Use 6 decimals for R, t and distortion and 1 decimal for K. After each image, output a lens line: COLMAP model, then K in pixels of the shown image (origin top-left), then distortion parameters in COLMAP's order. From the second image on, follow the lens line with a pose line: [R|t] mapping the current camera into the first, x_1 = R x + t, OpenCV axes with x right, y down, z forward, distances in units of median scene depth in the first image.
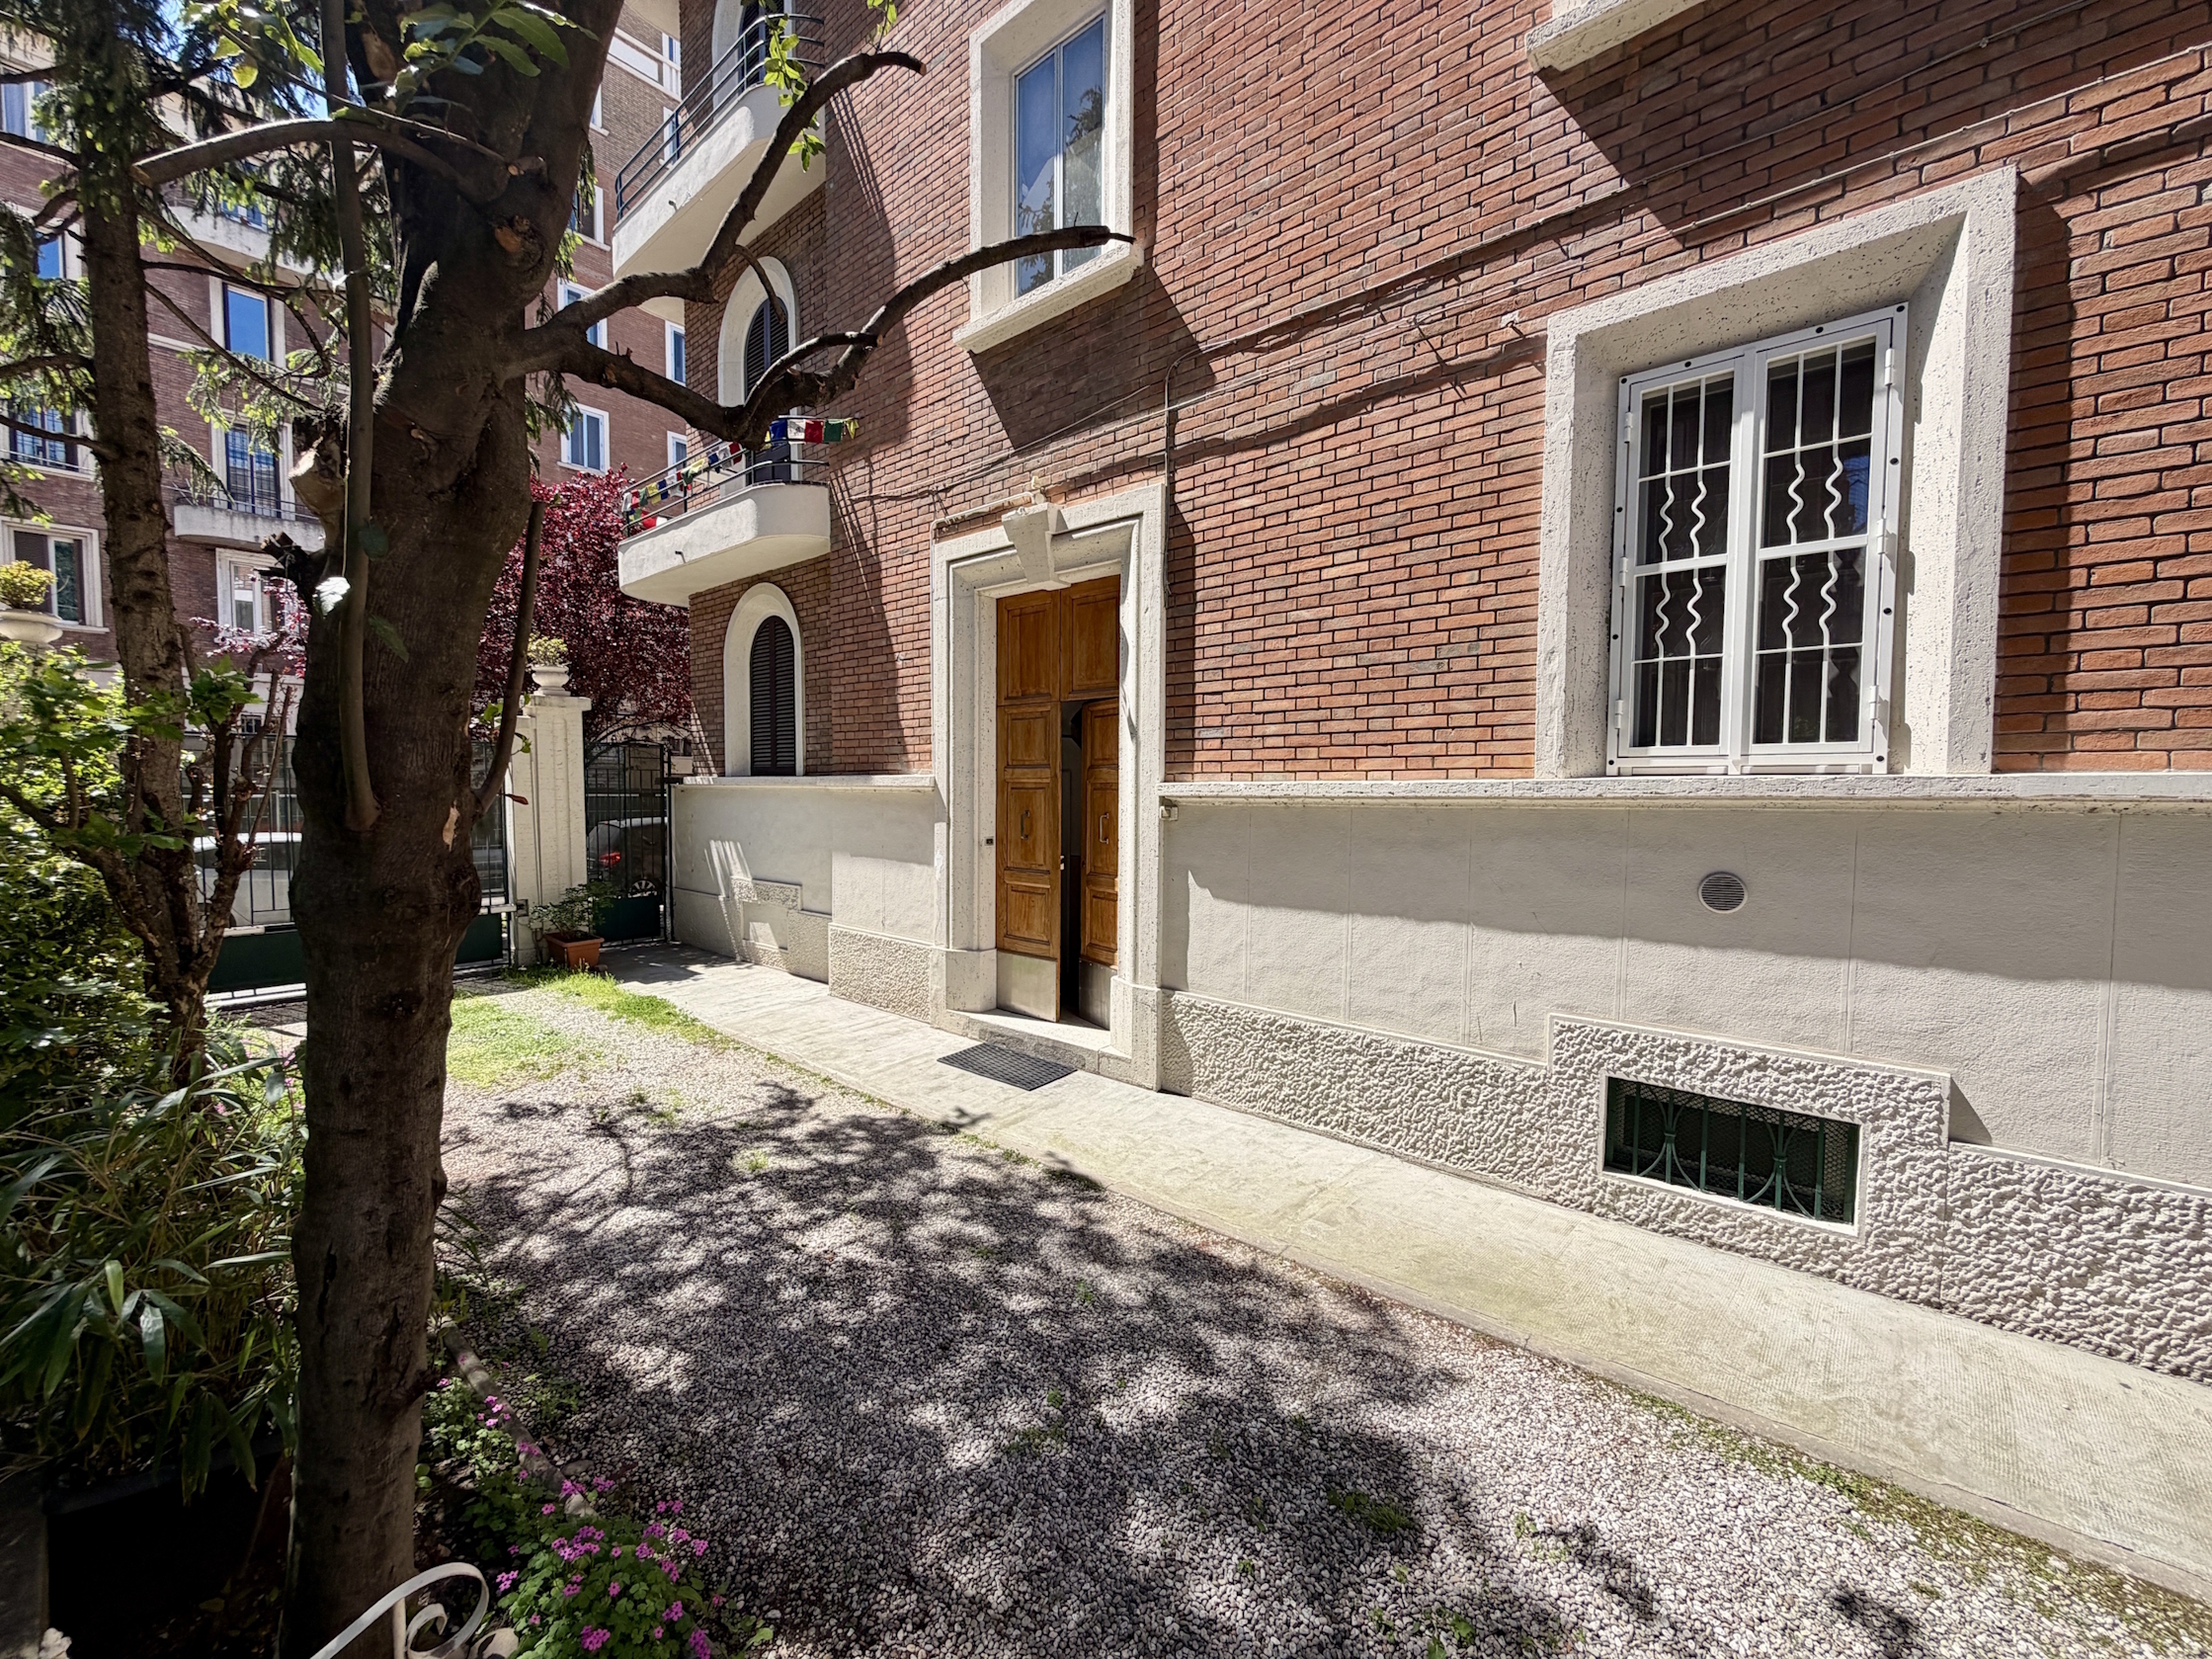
lens RADIAL K [[902.4, 0, 1106.0], [0, 902.4, 829.5], [0, 0, 1]] dist [0.000358, -0.000812]
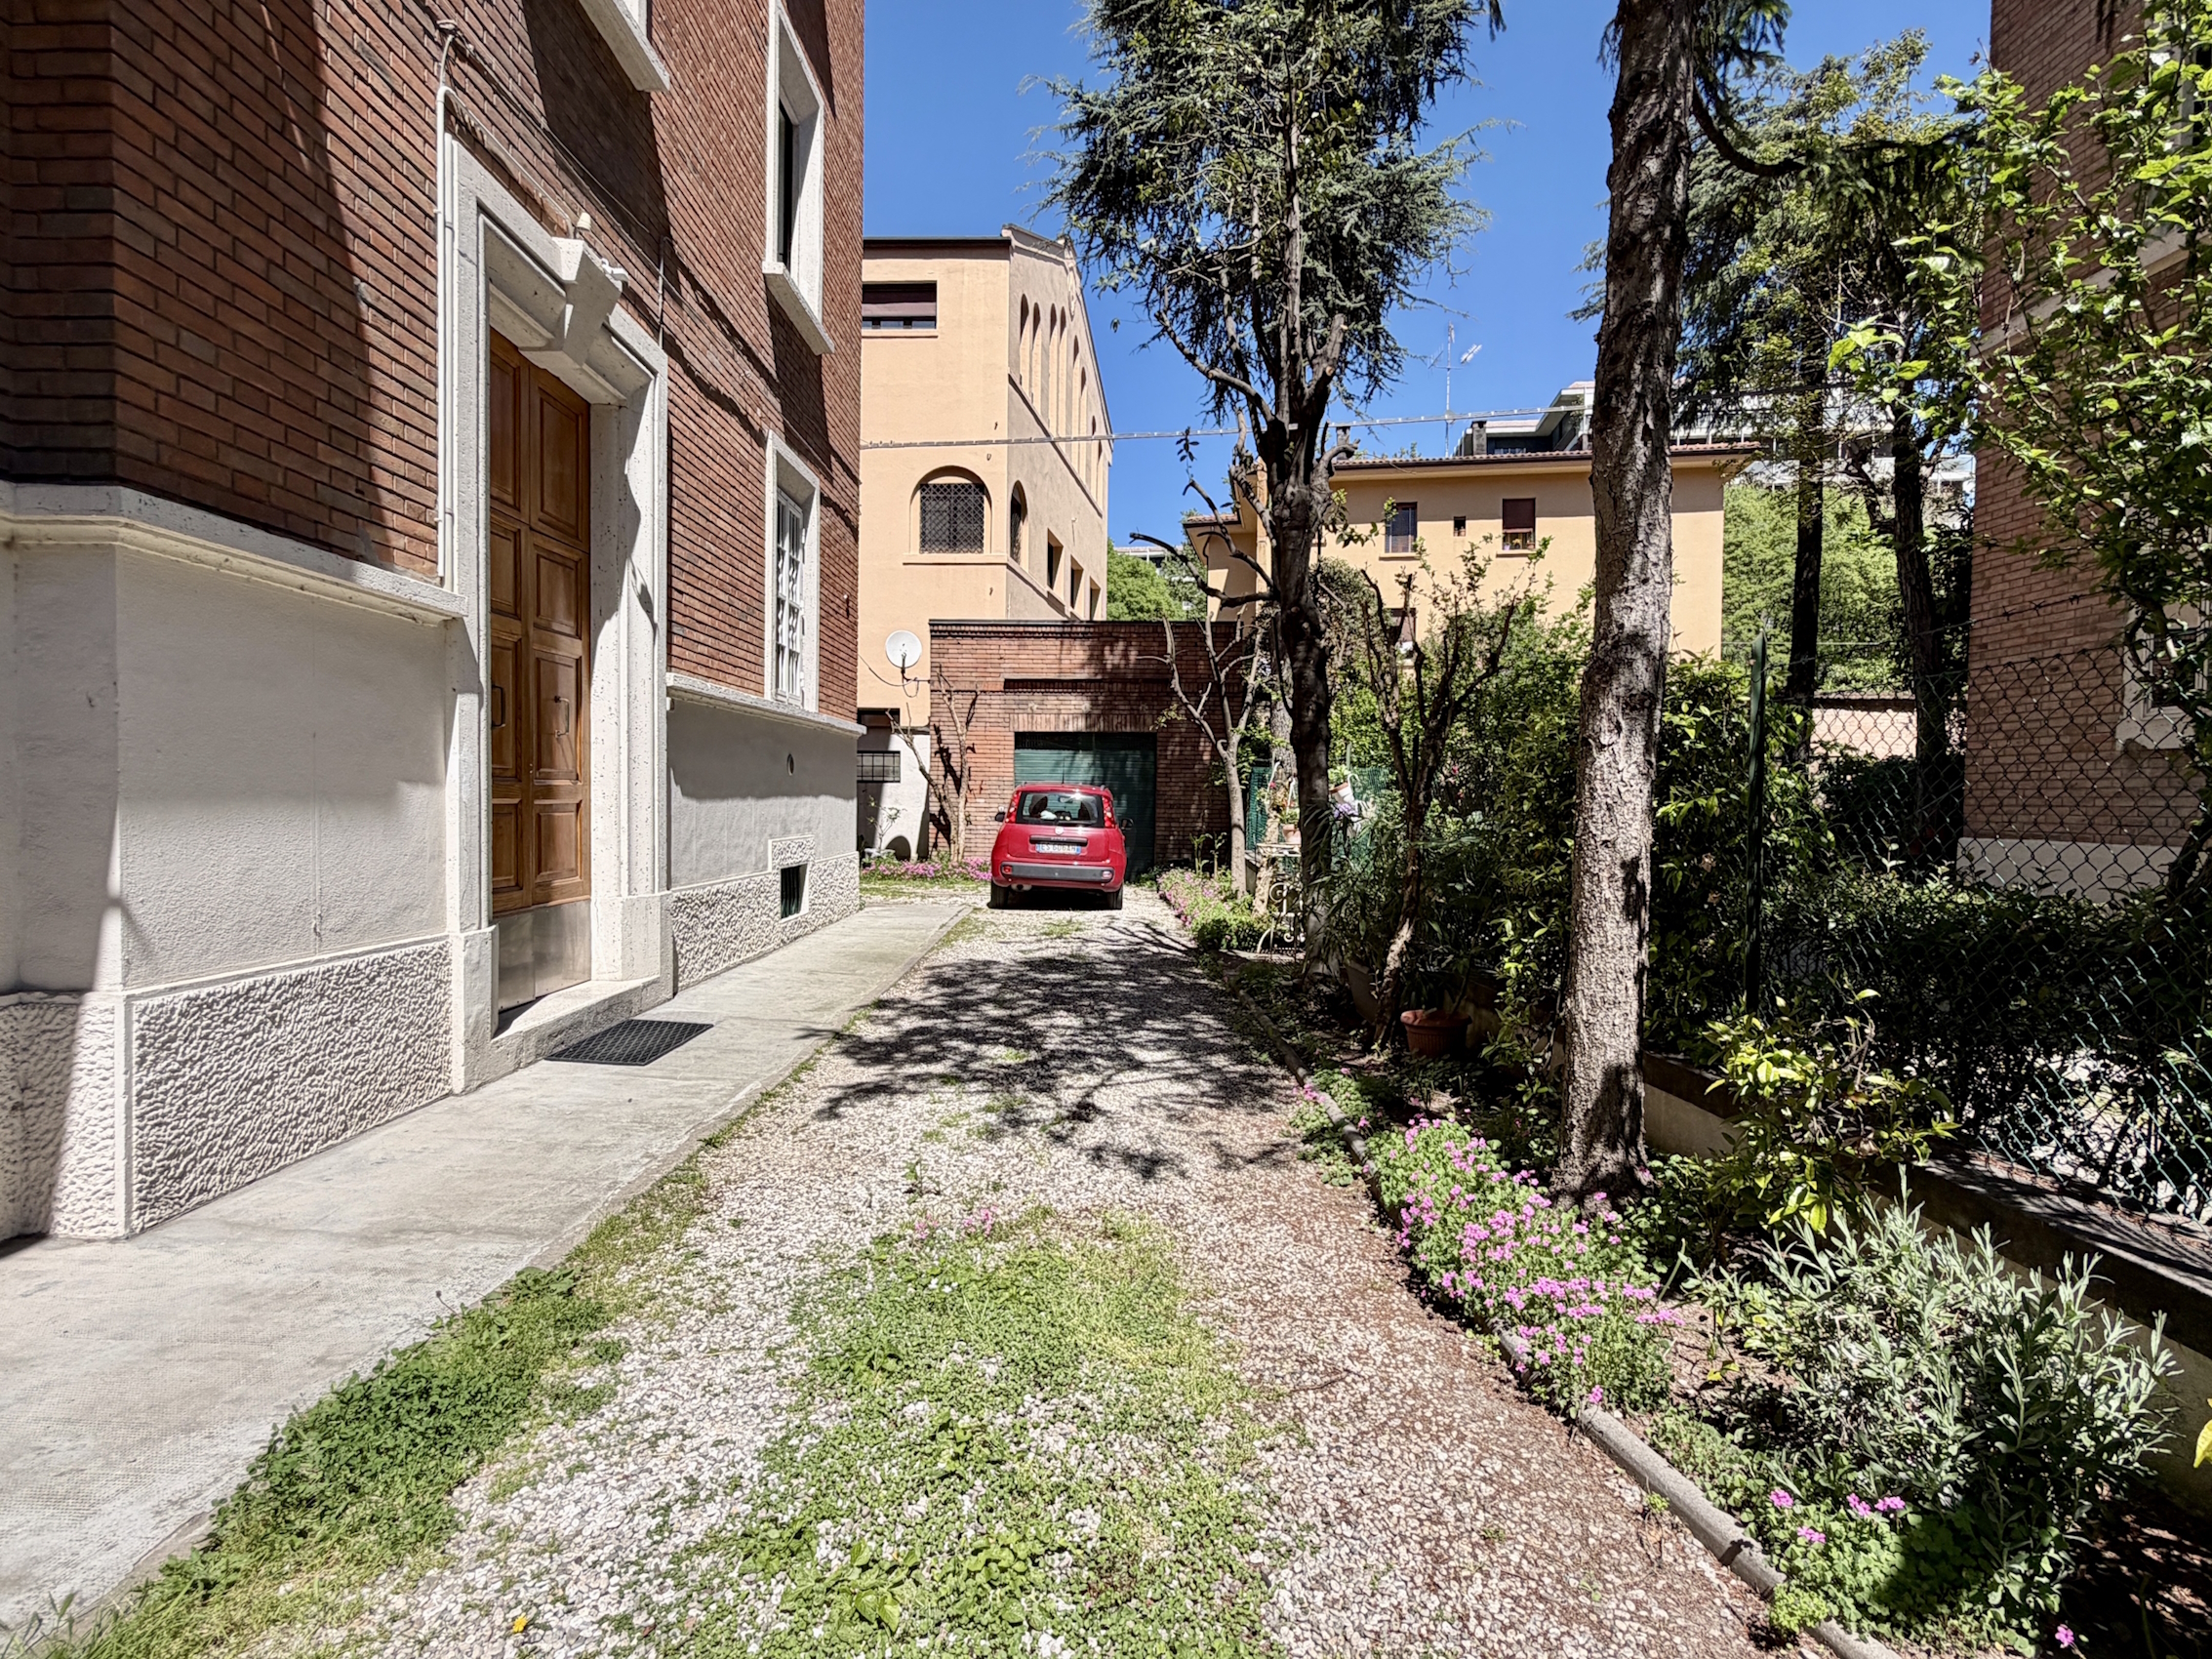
lens RADIAL K [[1130.4, 0, 1106.0], [0, 1130.4, 829.5], [0, 0, 1]] dist [-0.001088, 0.000952]
pose [[-0.655387, -0.035653, 0.754452, -1.309260], [0.017614, 0.997892, 0.062459, 0.053855], [-0.755088, 0.054224, -0.653377, 1.645446]]
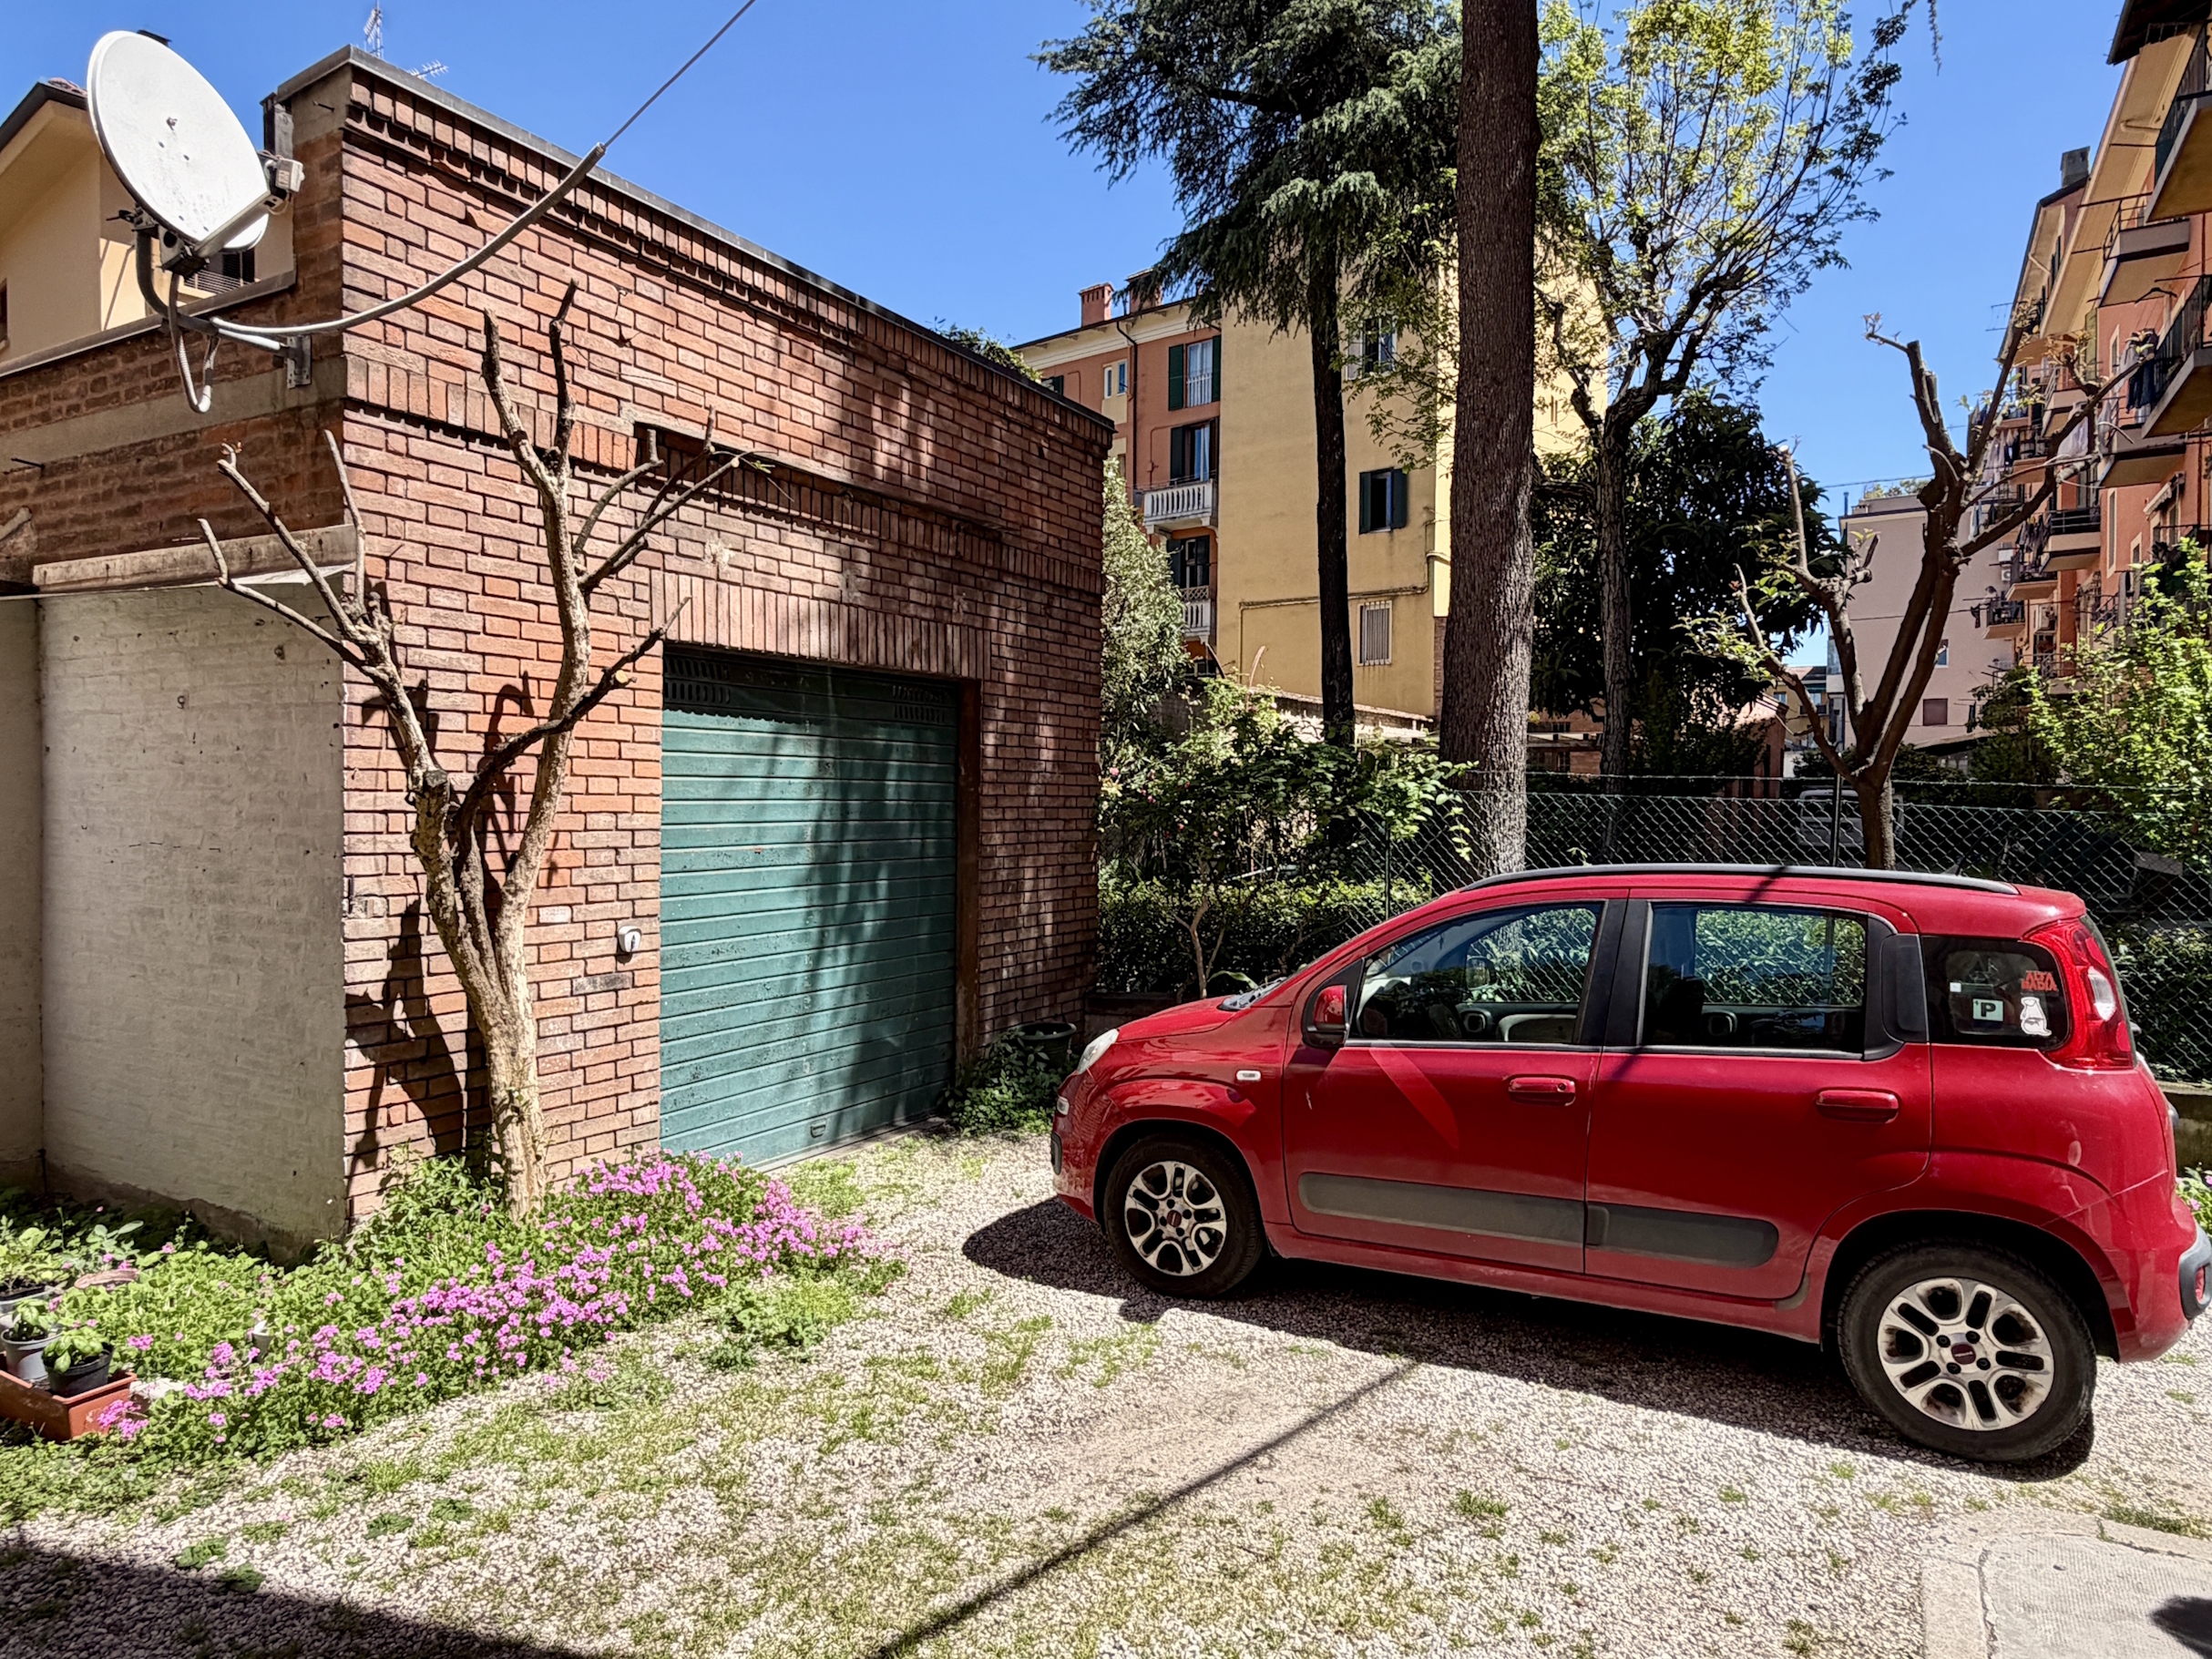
lens RADIAL K [[1402.1, 0, 1106.0], [0, 1402.1, 829.5], [0, 0, 1]] dist [0.000446, -0.000025]
pose [[-0.976774, 0.000257, -0.214272, 1.561355], [-0.010990, 0.998623, 0.051293, 0.056271], [0.213990, 0.052457, -0.975426, 0.680617]]
